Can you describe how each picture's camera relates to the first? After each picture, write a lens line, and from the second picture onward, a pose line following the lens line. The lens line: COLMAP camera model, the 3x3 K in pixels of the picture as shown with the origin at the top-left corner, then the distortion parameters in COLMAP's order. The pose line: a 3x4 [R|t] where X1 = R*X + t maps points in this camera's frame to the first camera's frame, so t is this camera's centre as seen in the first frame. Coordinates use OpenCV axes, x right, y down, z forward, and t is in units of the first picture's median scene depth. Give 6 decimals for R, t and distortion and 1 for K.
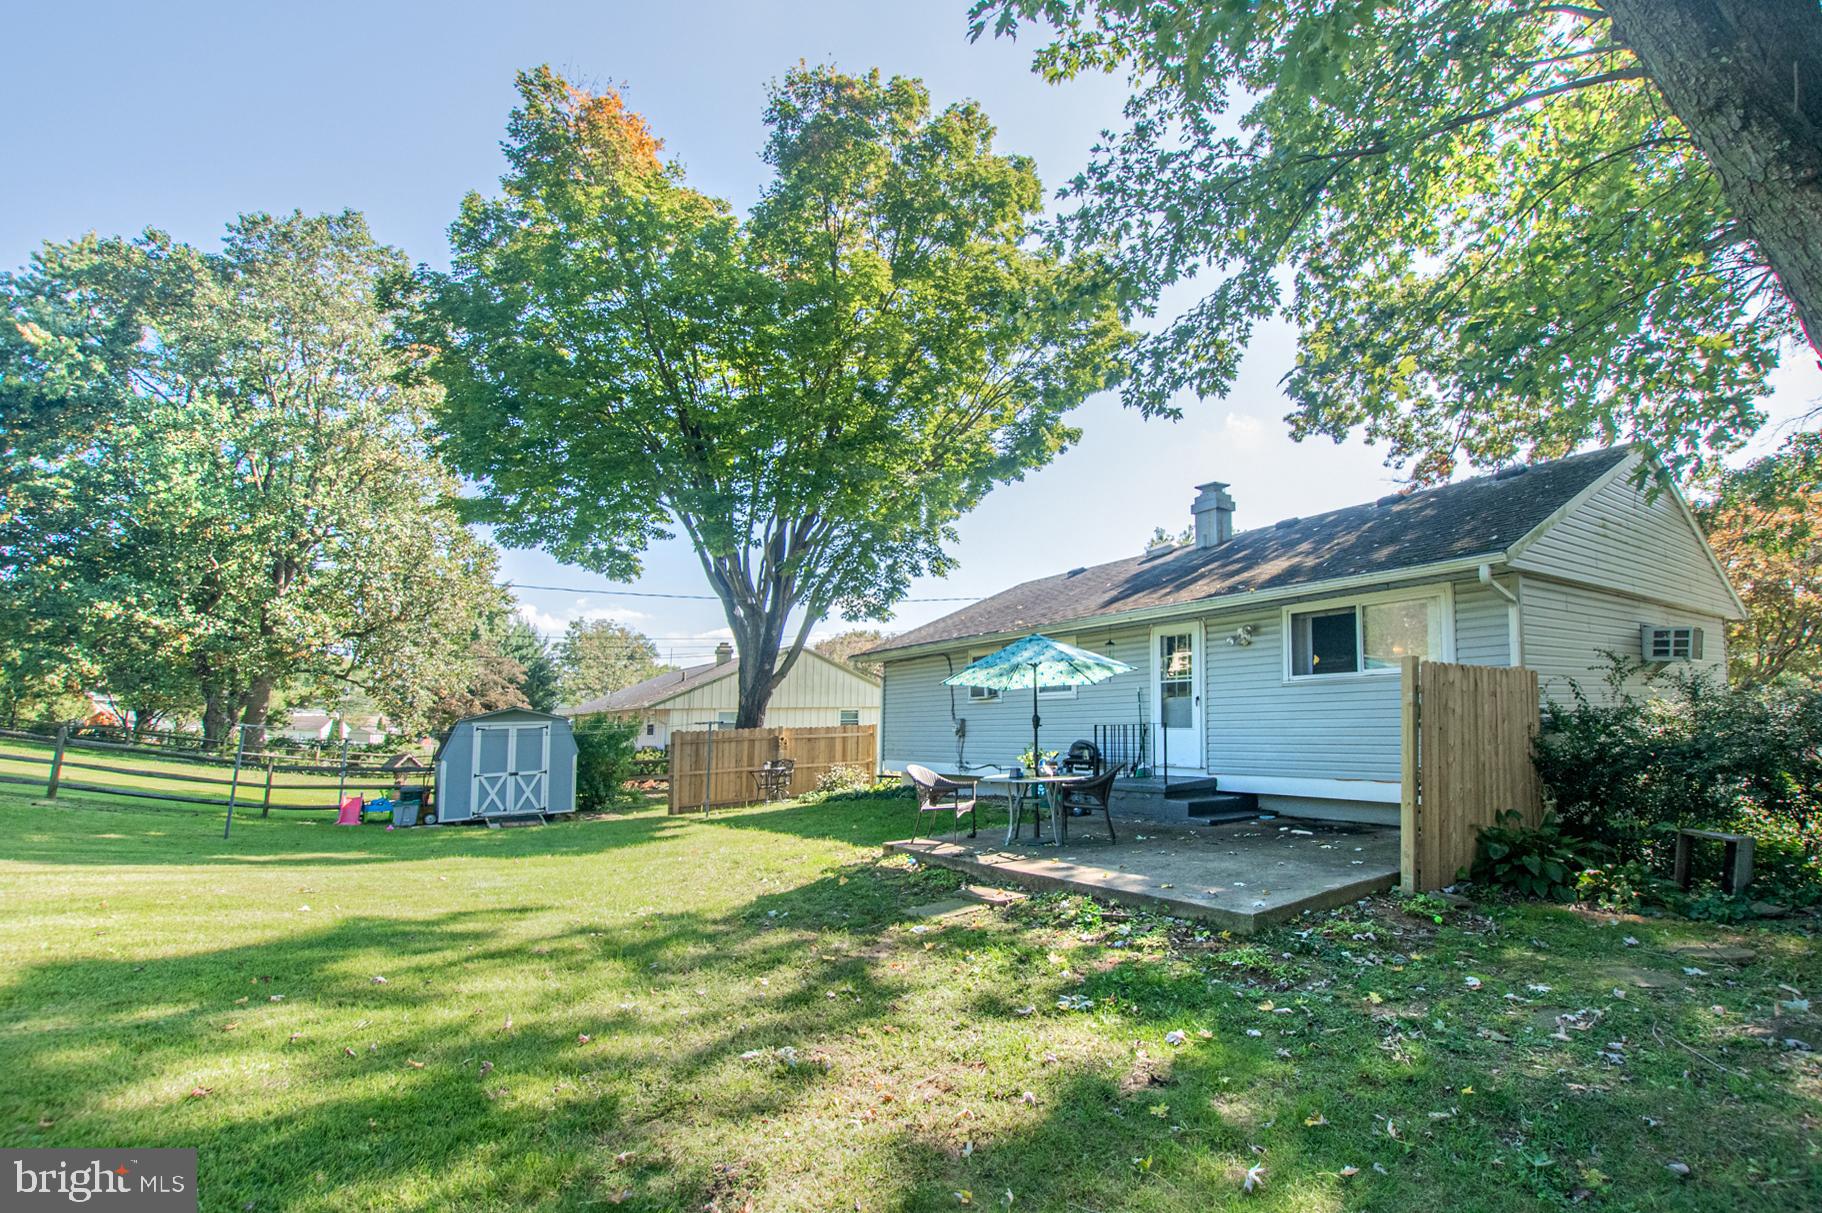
lens RADIAL K [[809.9, 0, 914.2], [0, 809.9, 607.6], [0, 0, 1]] dist [-0.010187, 0.000692]
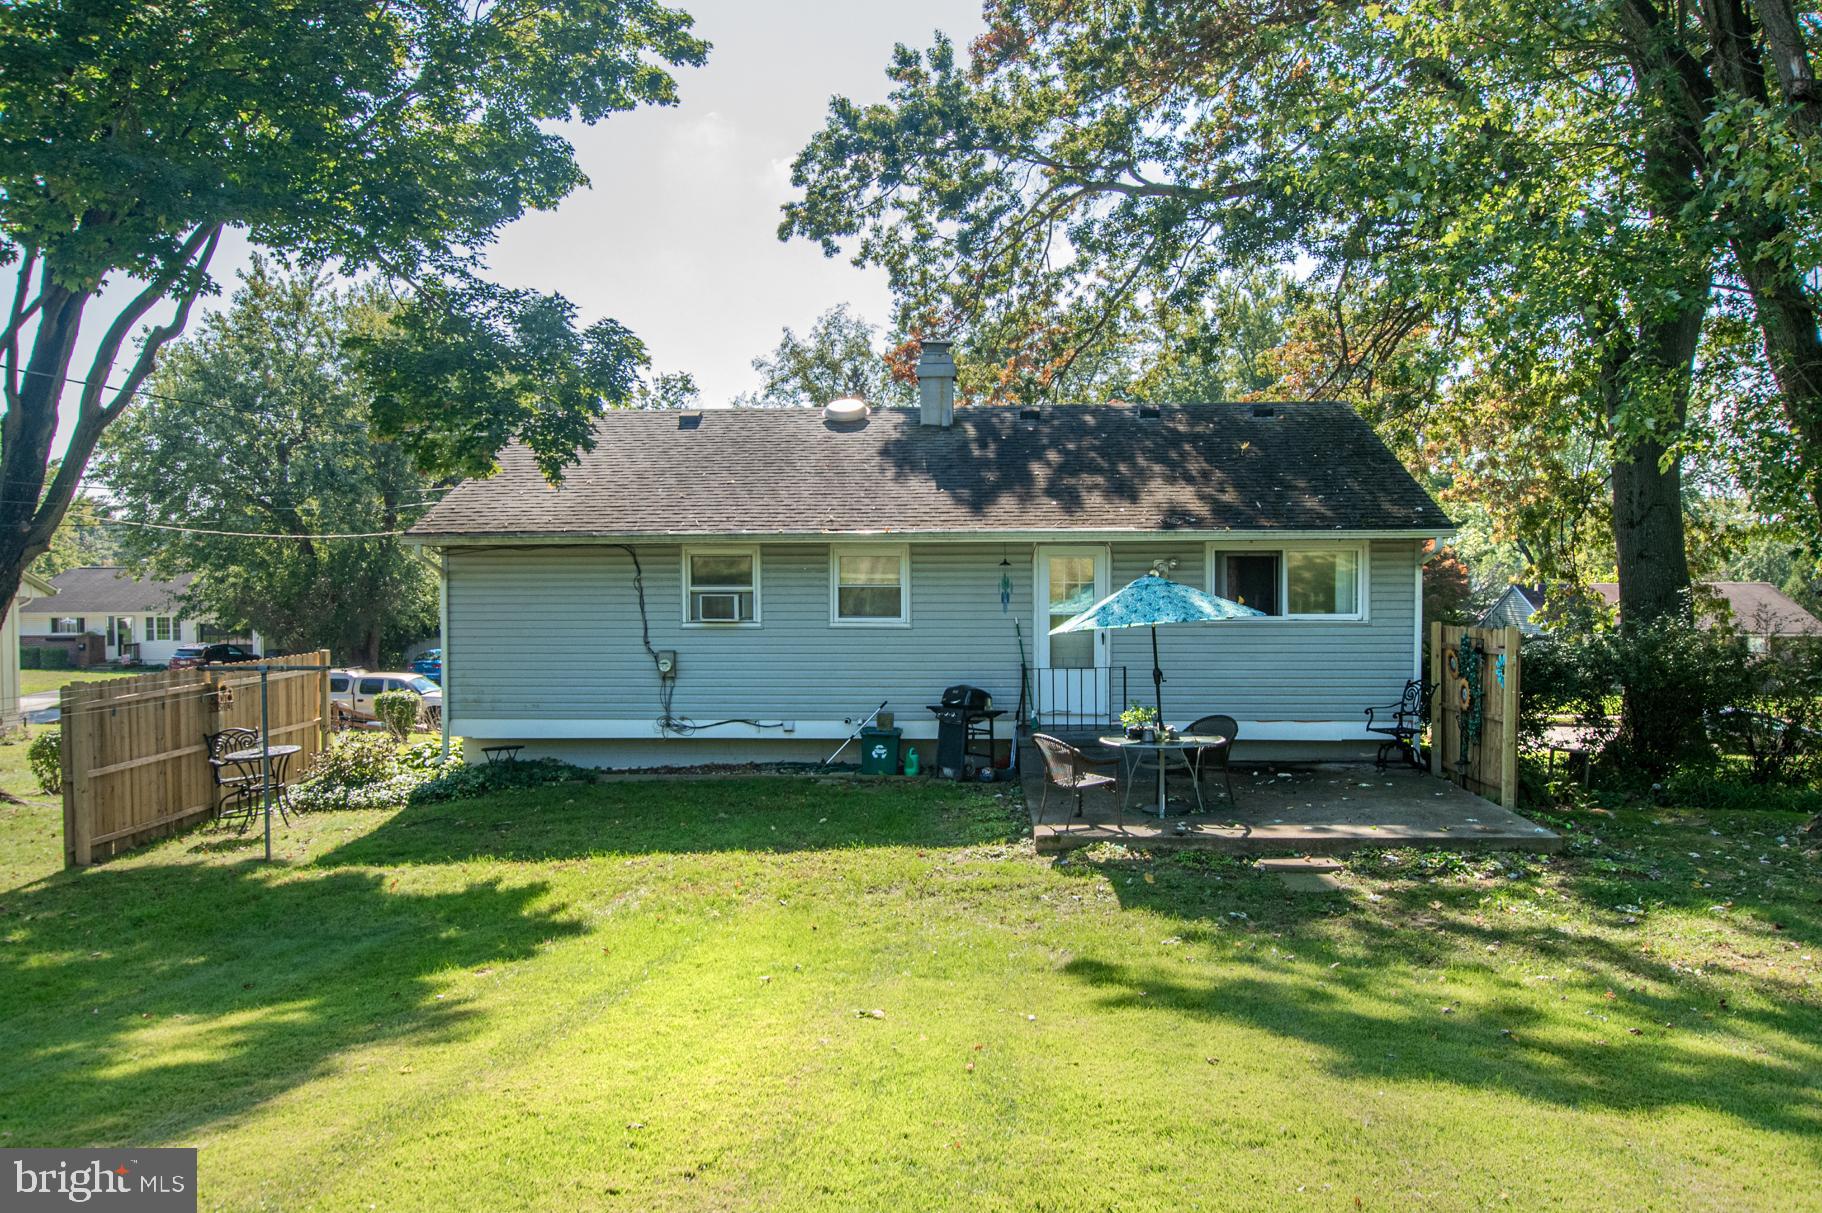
lens RADIAL K [[1419.2, 0, 916.2], [0, 1419.2, 595.8], [0, 0, 1]] dist [0.002736, 0.007913]
pose [[0.600394, 0.007594, 0.799668, -0.879599], [-0.125792, 0.988404, 0.085059, -0.030915], [-0.789749, -0.151660, 0.594387, 0.217602]]
